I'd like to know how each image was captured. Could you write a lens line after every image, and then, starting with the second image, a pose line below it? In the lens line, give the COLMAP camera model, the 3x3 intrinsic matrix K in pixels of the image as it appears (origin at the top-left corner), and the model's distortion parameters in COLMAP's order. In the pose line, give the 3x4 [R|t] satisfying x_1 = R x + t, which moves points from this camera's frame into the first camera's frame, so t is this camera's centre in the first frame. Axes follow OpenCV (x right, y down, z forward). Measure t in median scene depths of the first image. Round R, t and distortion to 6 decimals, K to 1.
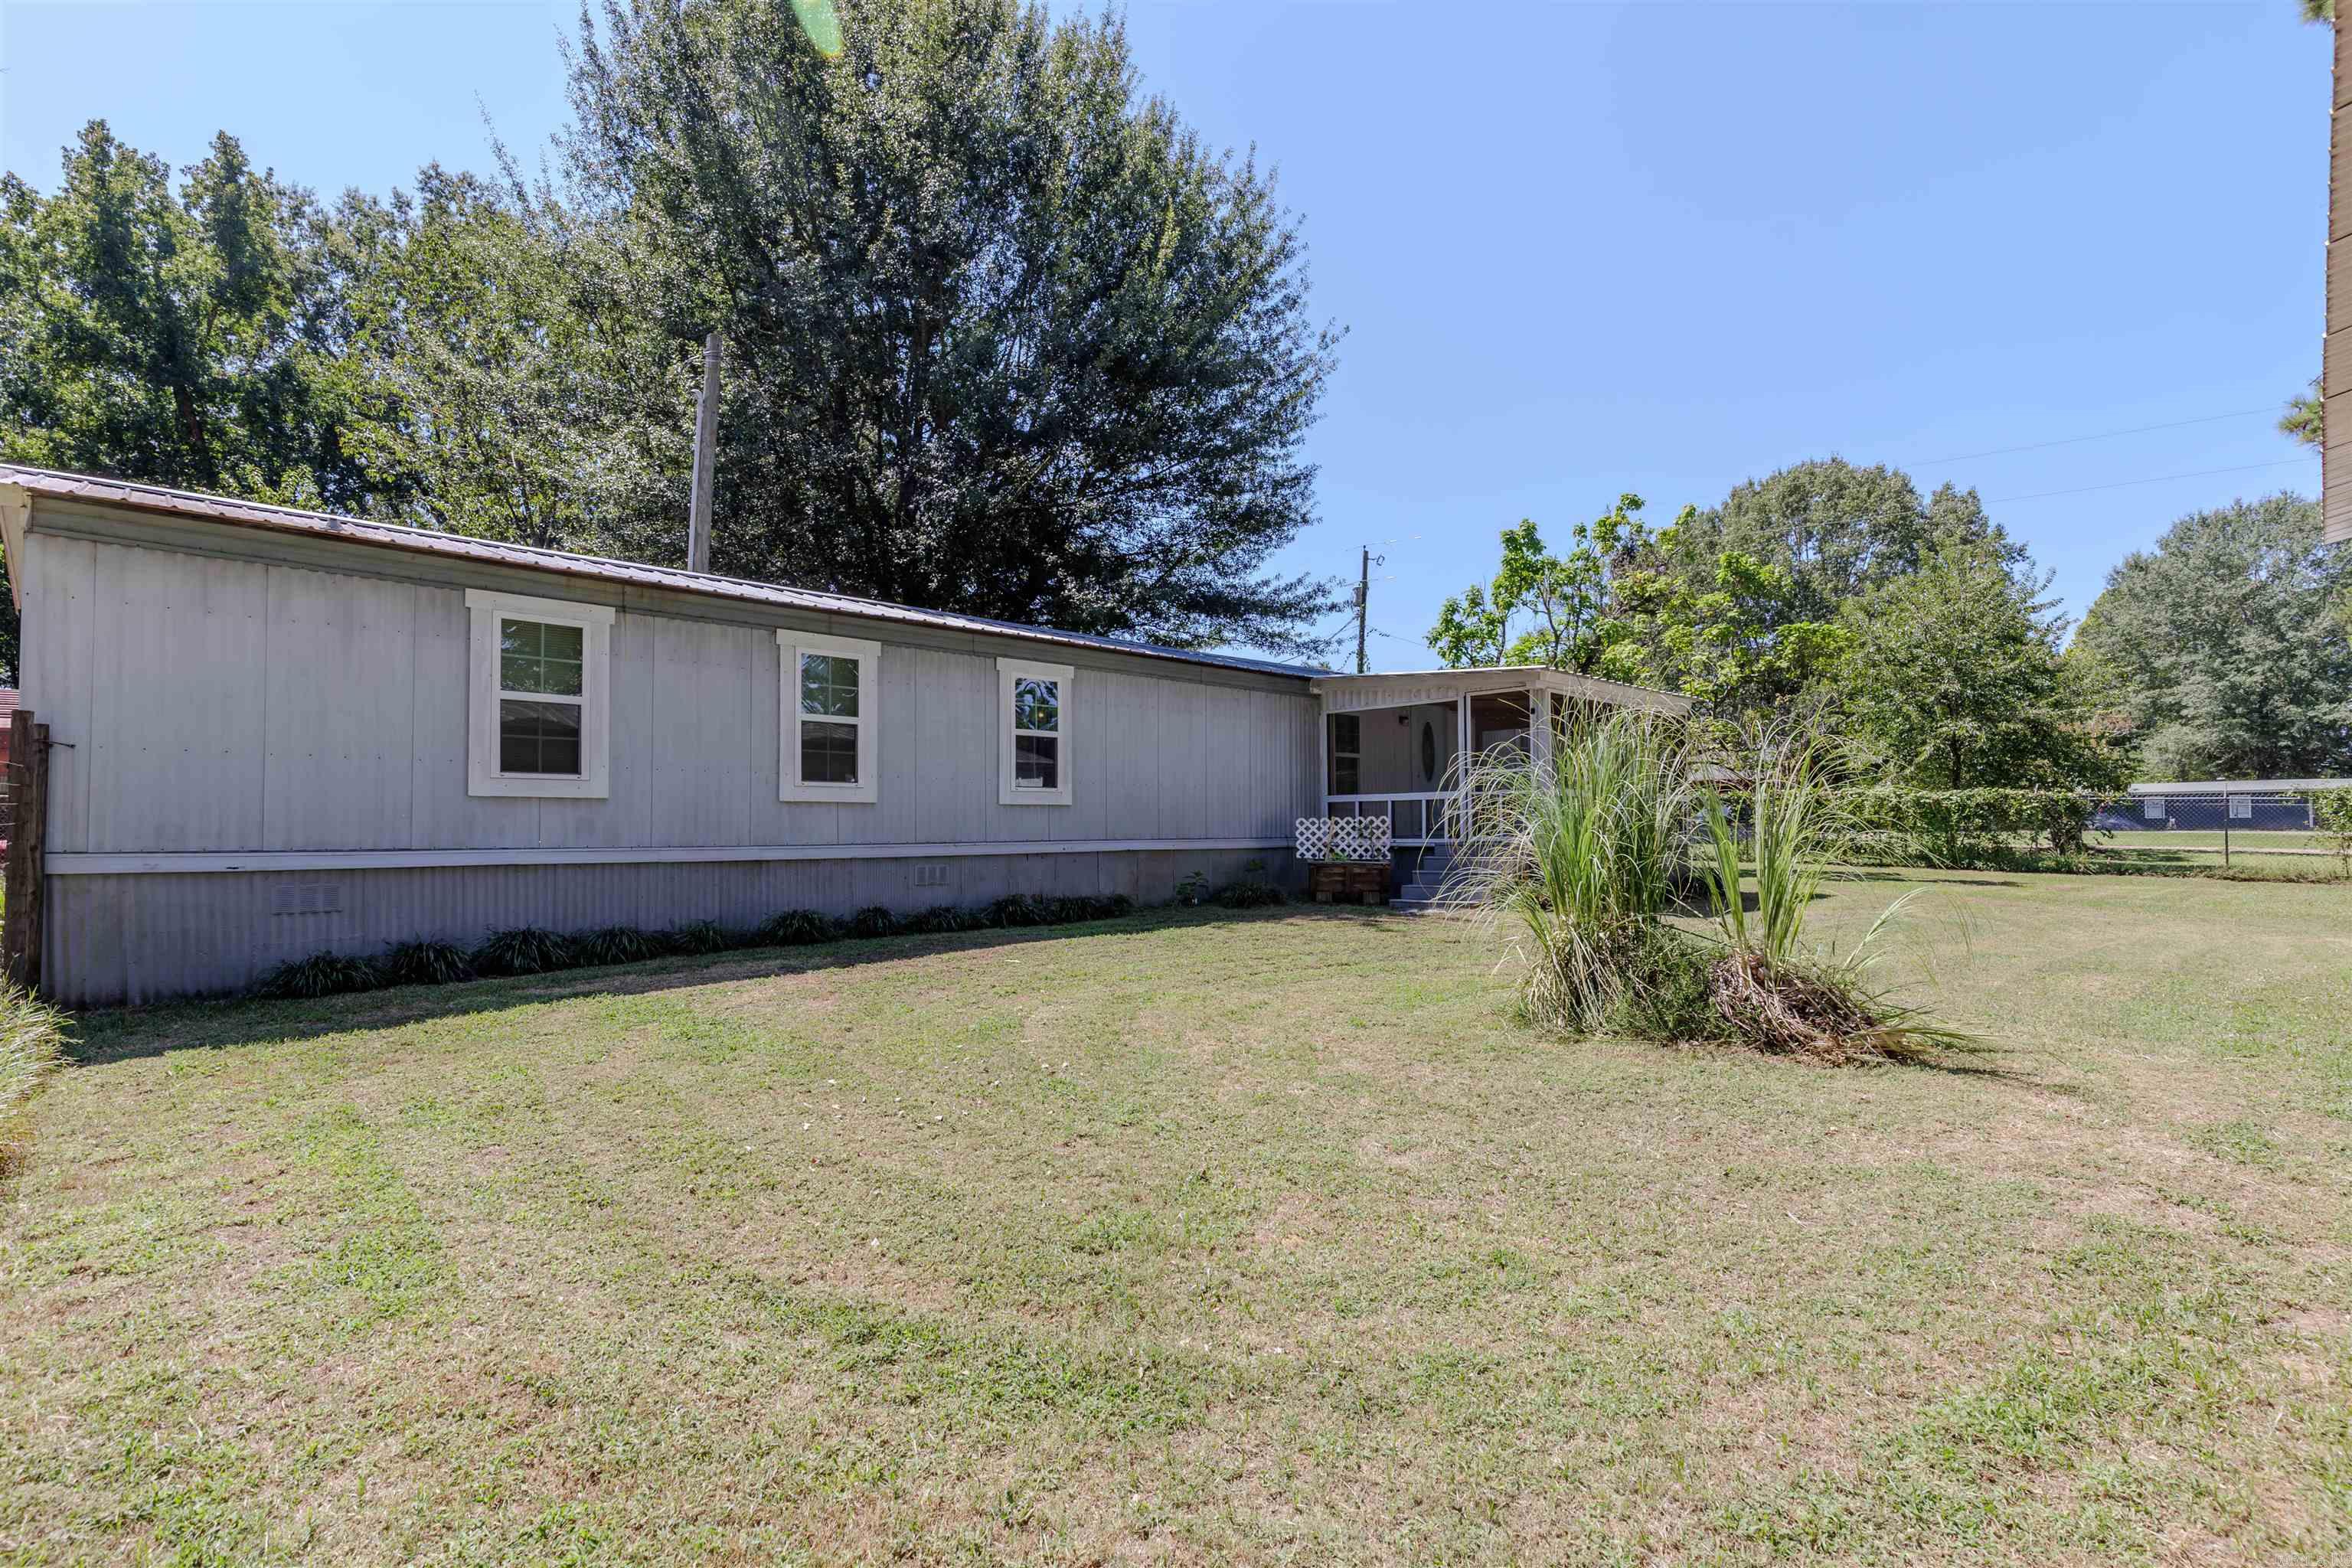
lens RADIAL K [[1058.2, 0, 1171.4], [0, 1058.2, 808.0], [0, 0, 1]] dist [0.009431, -0.000679]
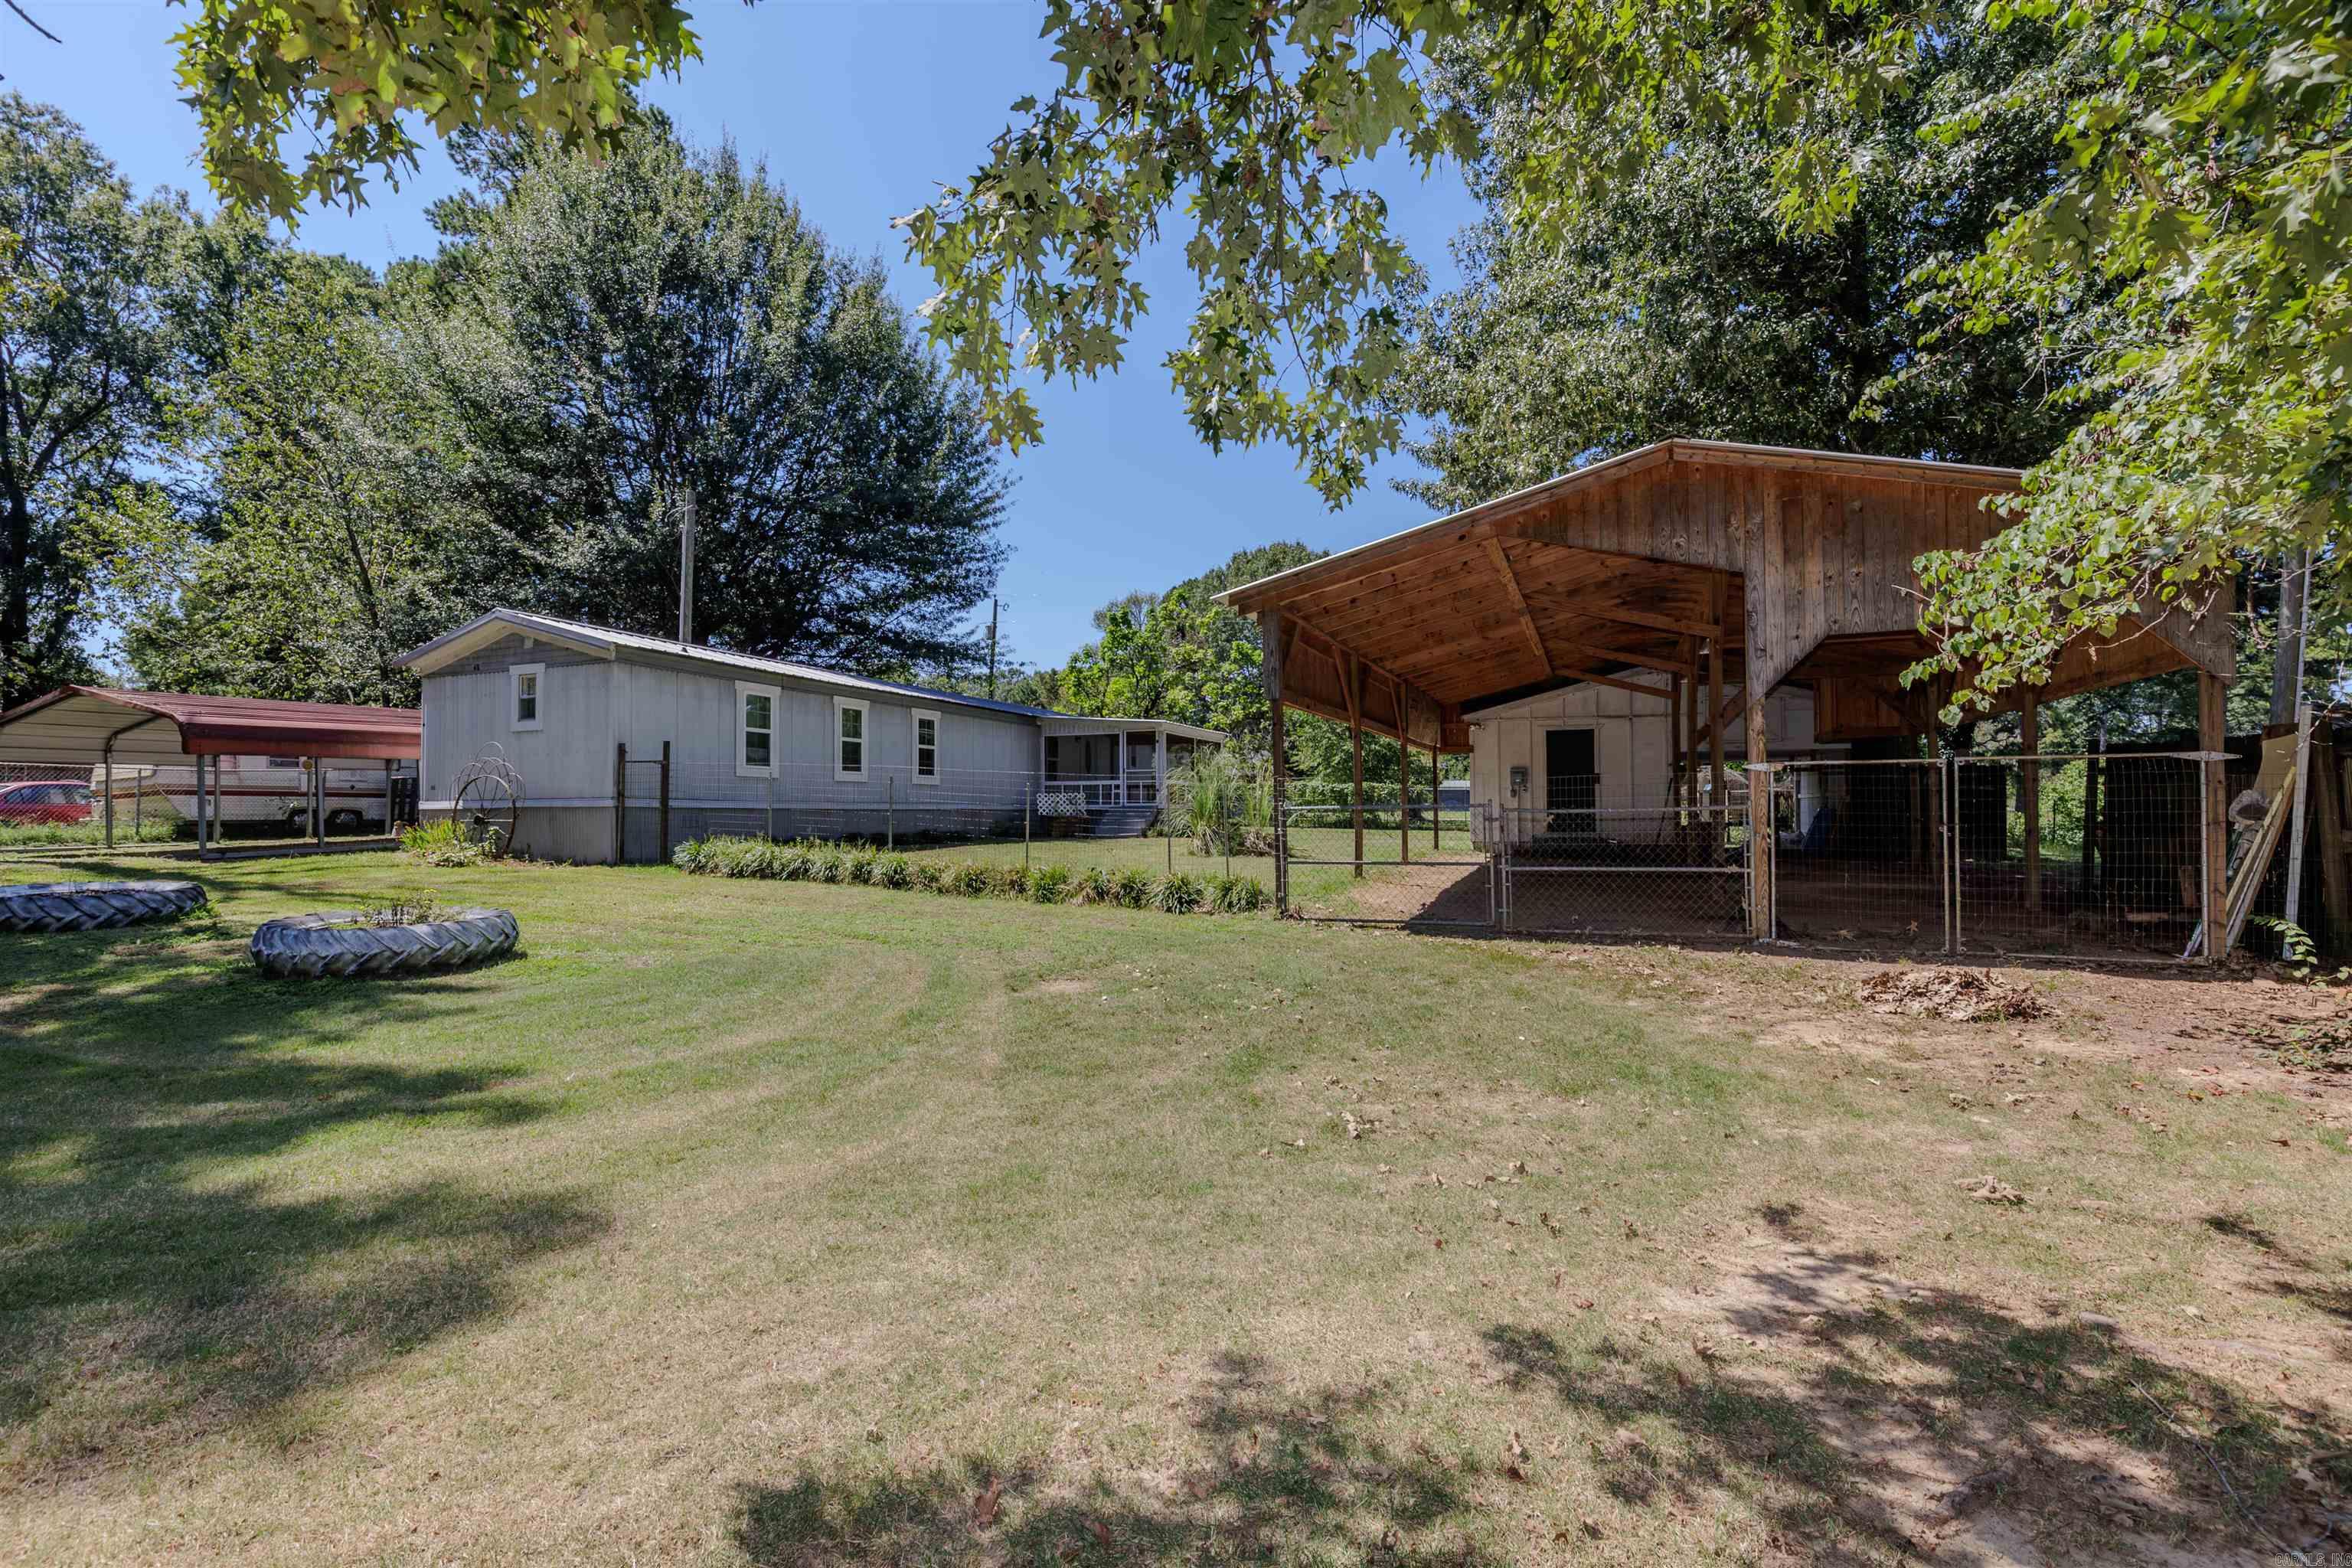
lens RADIAL K [[1058.2, 0, 1178.2], [0, 1058.2, 785.7], [0, 0, 1]] dist [0.009431, -0.000679]
pose [[0.903739, 0.011833, 0.427919, -0.281550], [-0.007995, 0.999910, -0.010764, 0.008937], [-0.428008, 0.006306, 0.903753, -0.487848]]
